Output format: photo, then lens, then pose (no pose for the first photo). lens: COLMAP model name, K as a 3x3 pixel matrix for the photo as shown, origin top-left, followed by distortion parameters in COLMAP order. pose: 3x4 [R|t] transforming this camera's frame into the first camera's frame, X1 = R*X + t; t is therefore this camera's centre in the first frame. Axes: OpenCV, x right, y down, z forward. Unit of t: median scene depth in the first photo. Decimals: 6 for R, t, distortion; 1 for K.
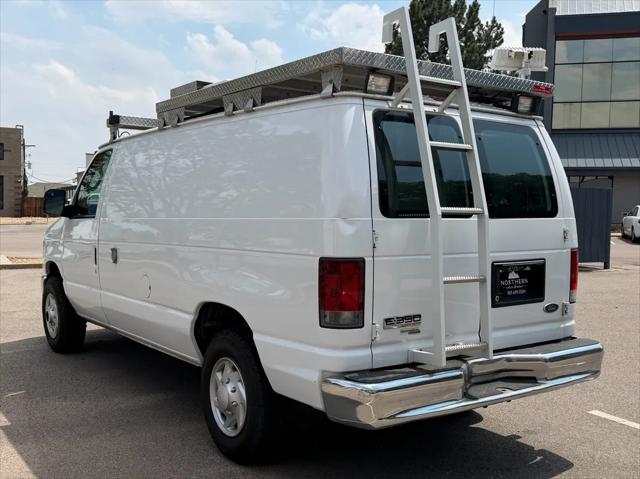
lens RADIAL K [[697.2, 0, 321.1], [0, 697.2, 235.2], [0, 0, 1]] dist [0.038296, 0.000000]
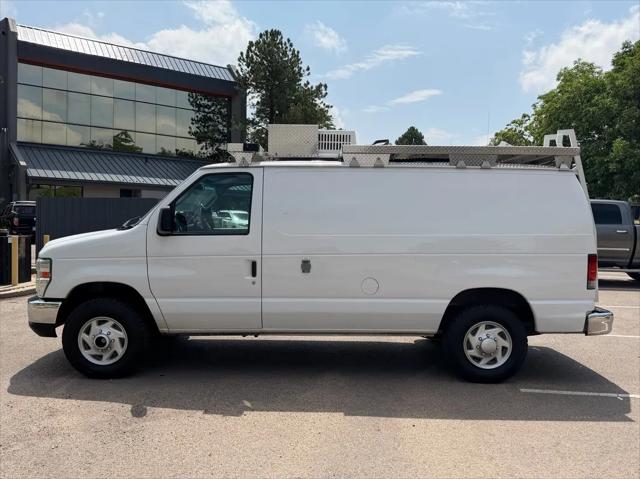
lens RADIAL K [[588.4, 0, 321.1], [0, 588.4, 235.7], [0, 0, 1]] dist [0.048476, 0.000000]
pose [[0.600876, -0.030606, 0.798756, -1.449452], [0.027916, 0.999461, 0.017296, -0.052787], [-0.798855, 0.011905, 0.601406, 0.505788]]
